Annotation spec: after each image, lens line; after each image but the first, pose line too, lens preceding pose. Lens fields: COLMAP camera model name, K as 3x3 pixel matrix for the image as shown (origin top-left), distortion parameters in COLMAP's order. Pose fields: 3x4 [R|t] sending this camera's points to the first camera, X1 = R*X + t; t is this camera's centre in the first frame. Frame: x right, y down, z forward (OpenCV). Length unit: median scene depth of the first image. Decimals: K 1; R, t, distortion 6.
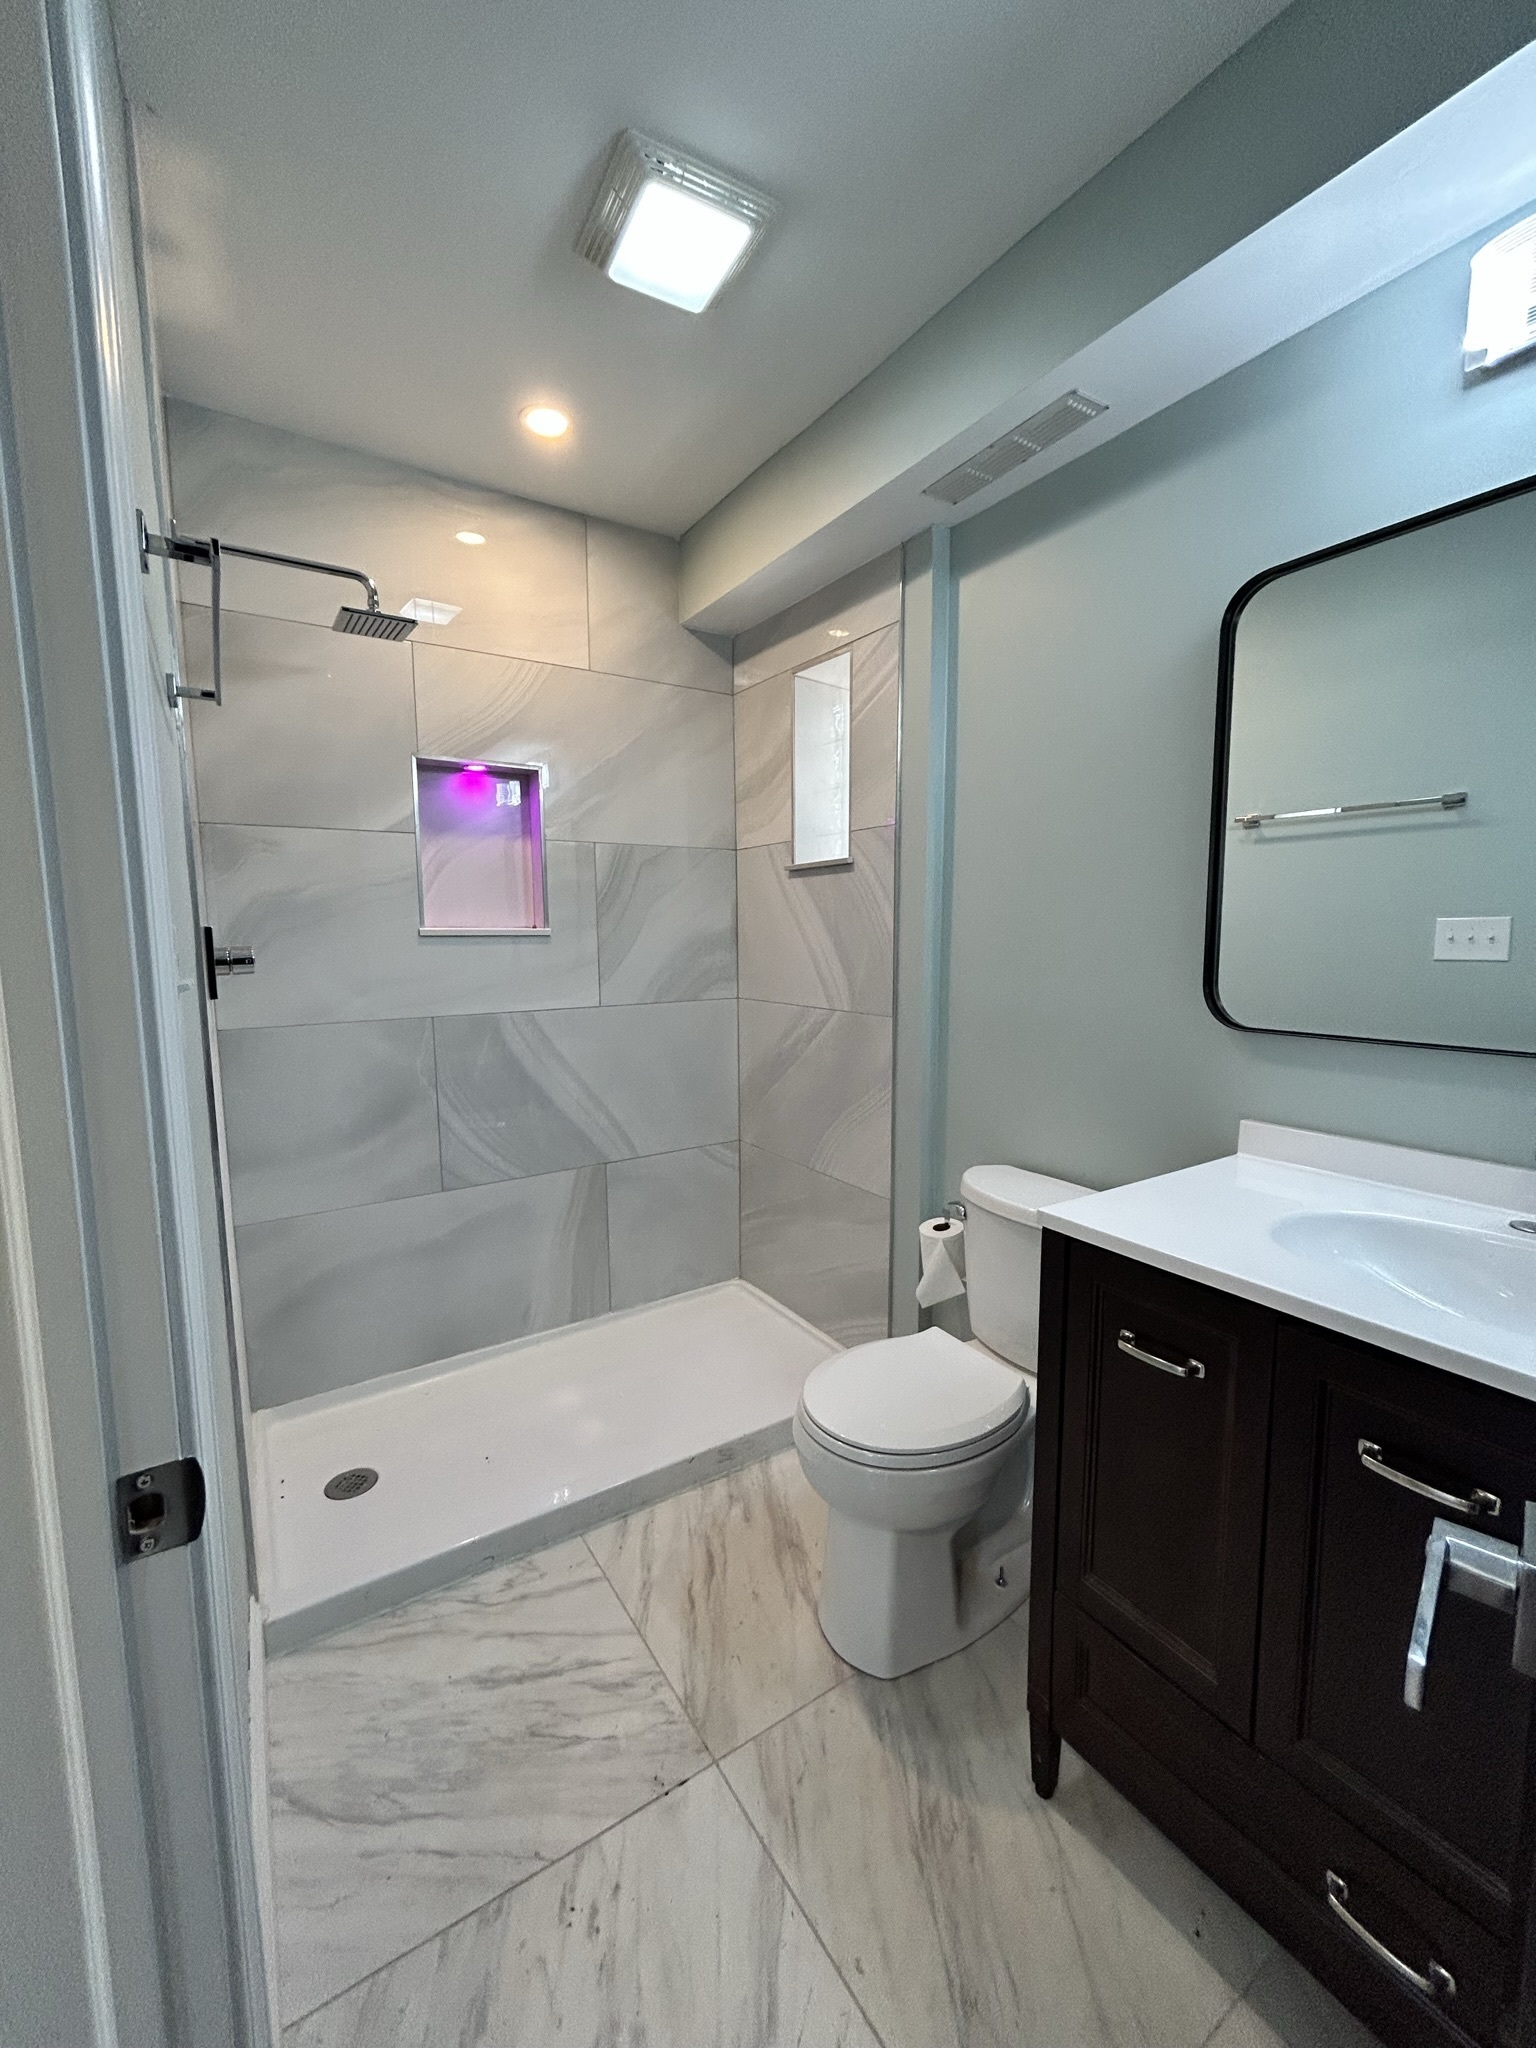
lens RADIAL K [[832.3, 0, 755.1], [0, 832.3, 1021.0], [0, 0, 1]] dist [-0.002648, 0.000168]
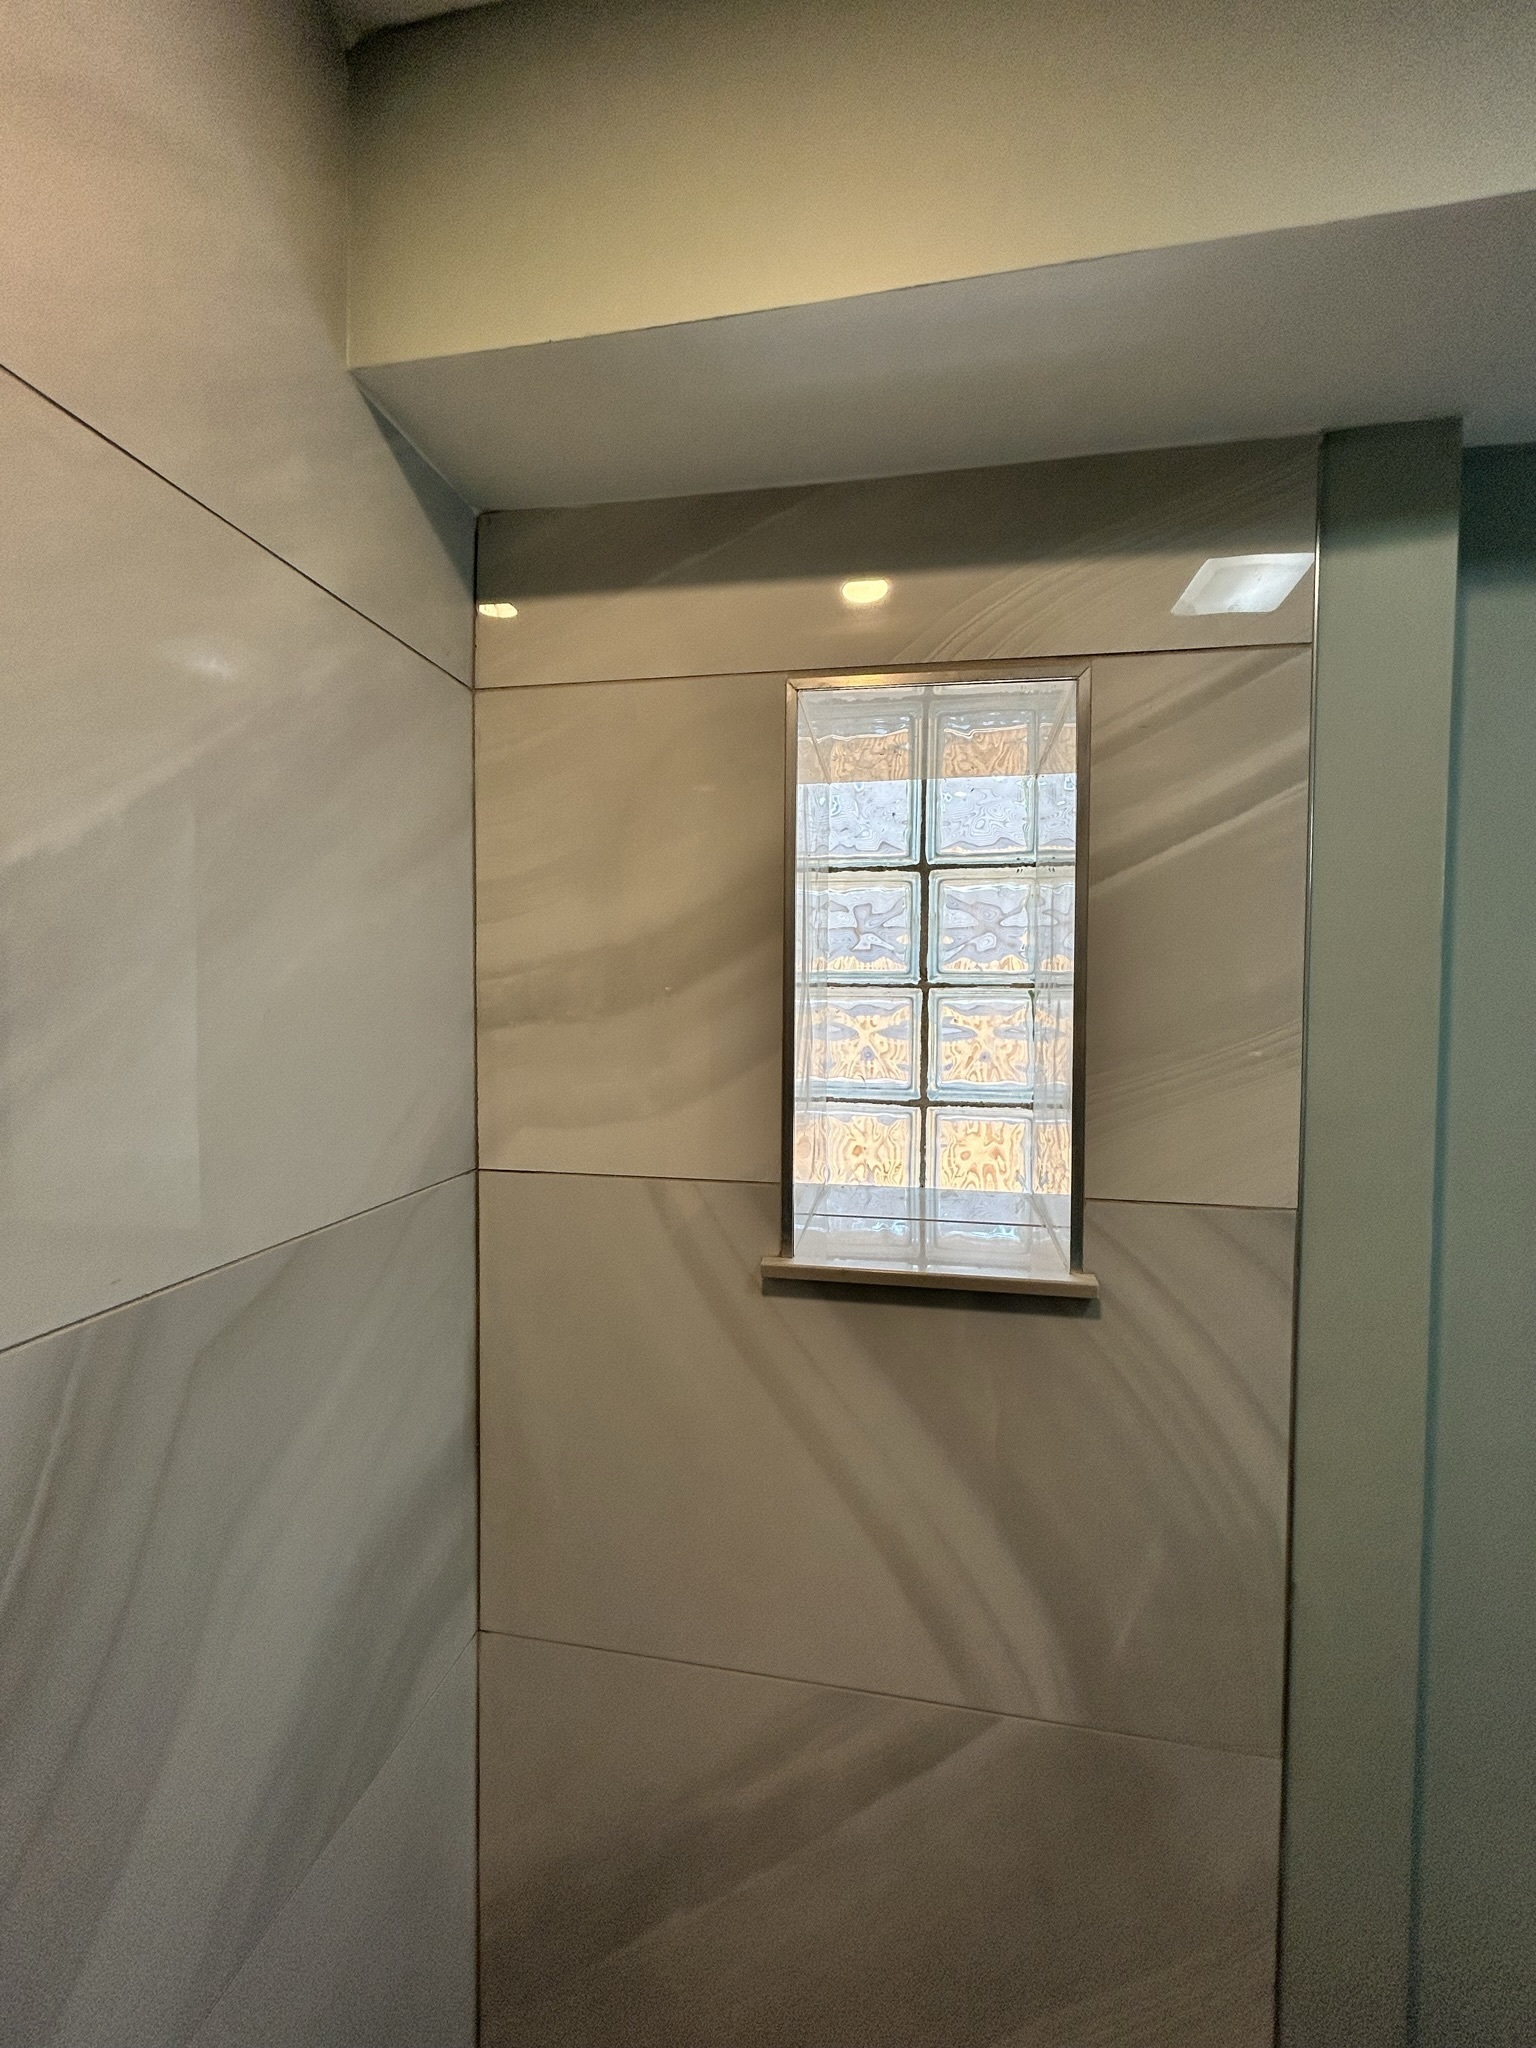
lens RADIAL K [[832.3, 0, 767.7], [0, 832.3, 1024.9], [0, 0, 1]] dist [-0.002648, 0.000168]
pose [[0.686229, -0.007637, 0.727346, -0.206145], [0.066584, 0.996406, -0.052357, -0.277241], [-0.724332, 0.084359, 0.684271, 0.818857]]
